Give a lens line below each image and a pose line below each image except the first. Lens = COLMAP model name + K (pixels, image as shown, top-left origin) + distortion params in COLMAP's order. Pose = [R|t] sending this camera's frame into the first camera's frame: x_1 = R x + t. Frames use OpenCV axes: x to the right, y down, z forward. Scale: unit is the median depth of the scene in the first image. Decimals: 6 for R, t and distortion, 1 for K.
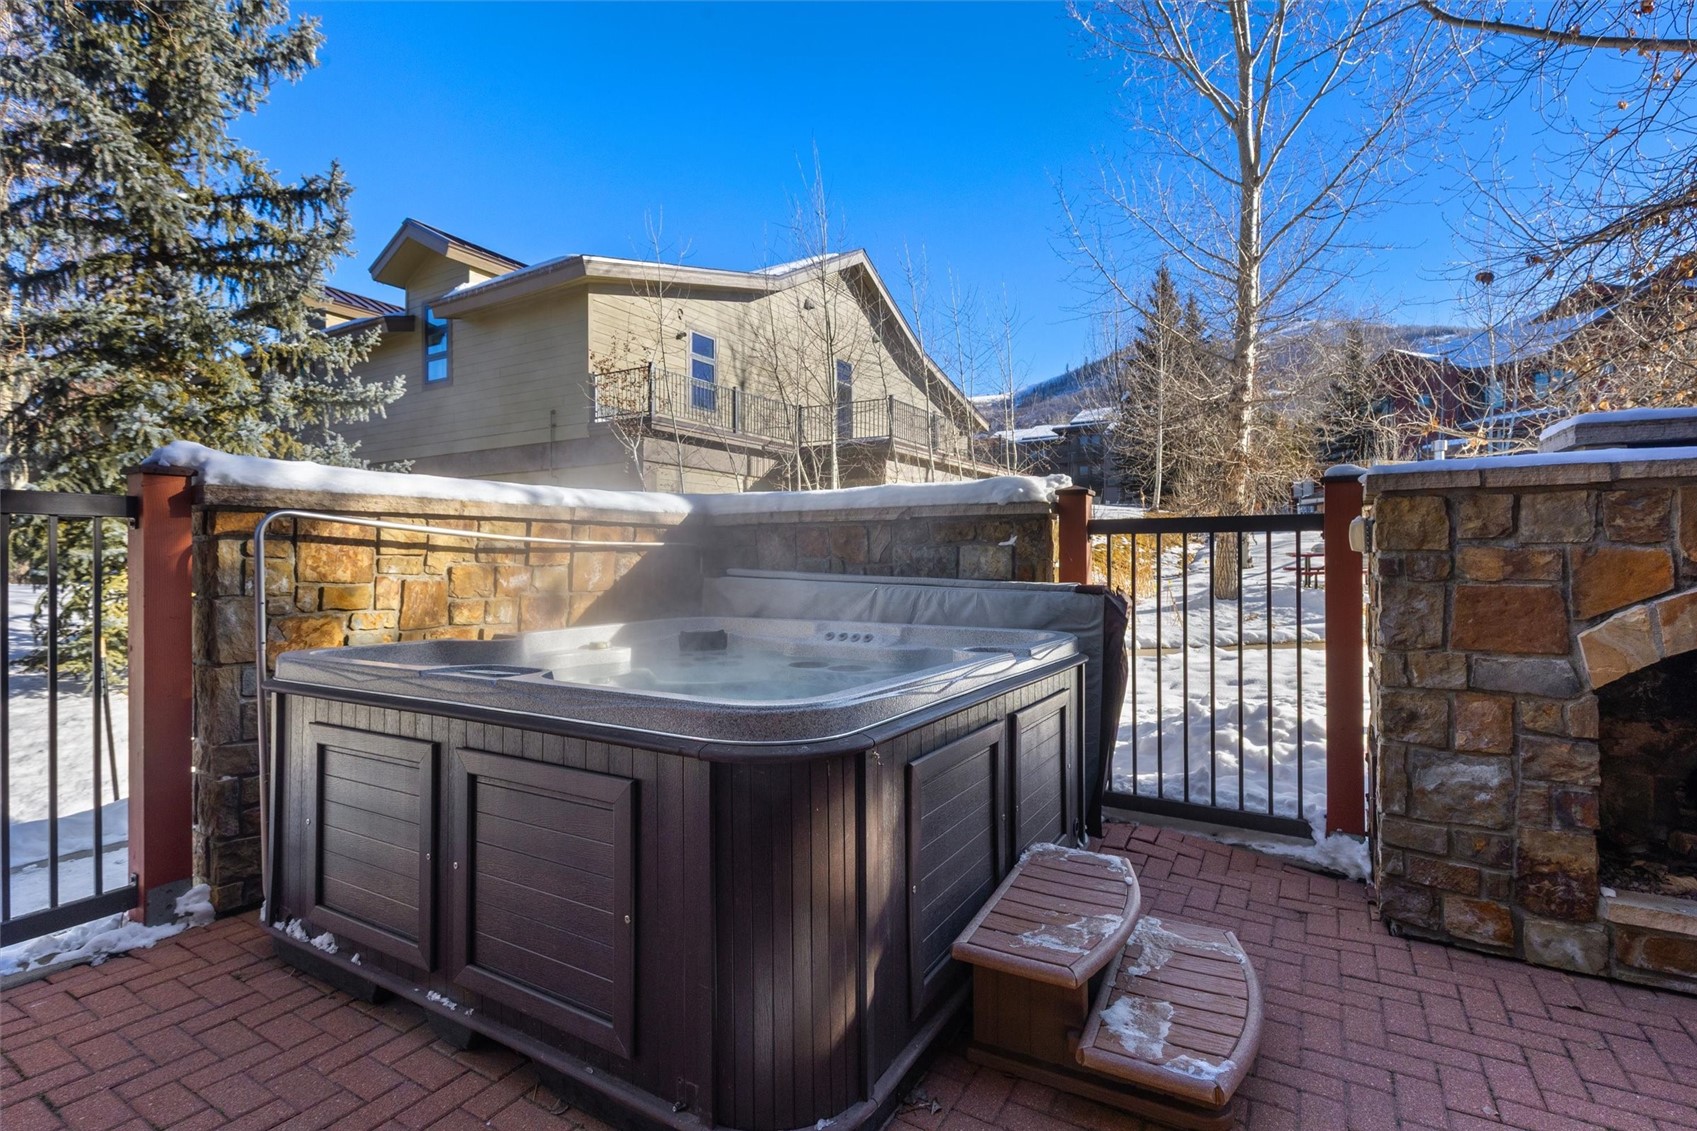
lens RADIAL K [[813.9, 0, 848.5], [0, 813.9, 565.5], [0, 0, 1]] dist [-0.000974, -0.000240]
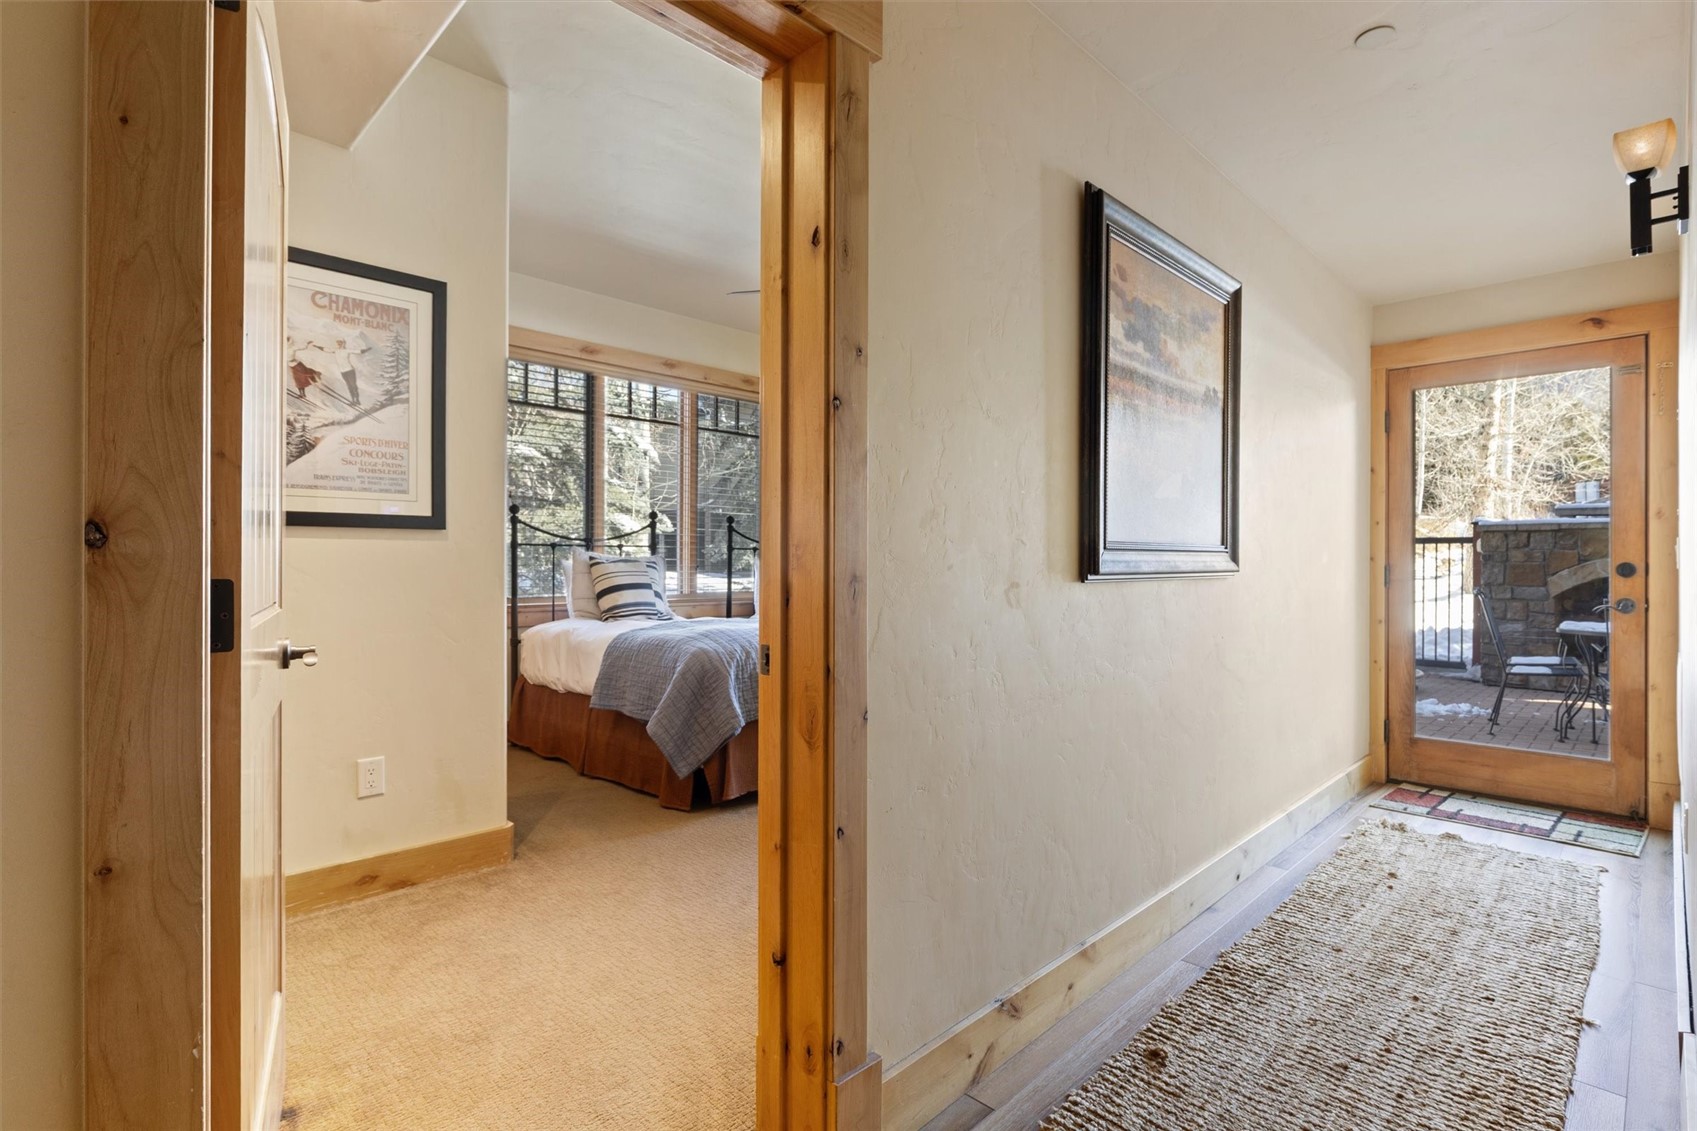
lens RADIAL K [[813.9, 0, 848.5], [0, 813.9, 565.5], [0, 0, 1]] dist [-0.000974, -0.000240]
pose [[0.967440, 0.006422, -0.253017, -0.823073], [-0.007118, 0.999973, -0.001833, 0.054730], [0.252999, 0.003574, 0.967460, -2.472306]]
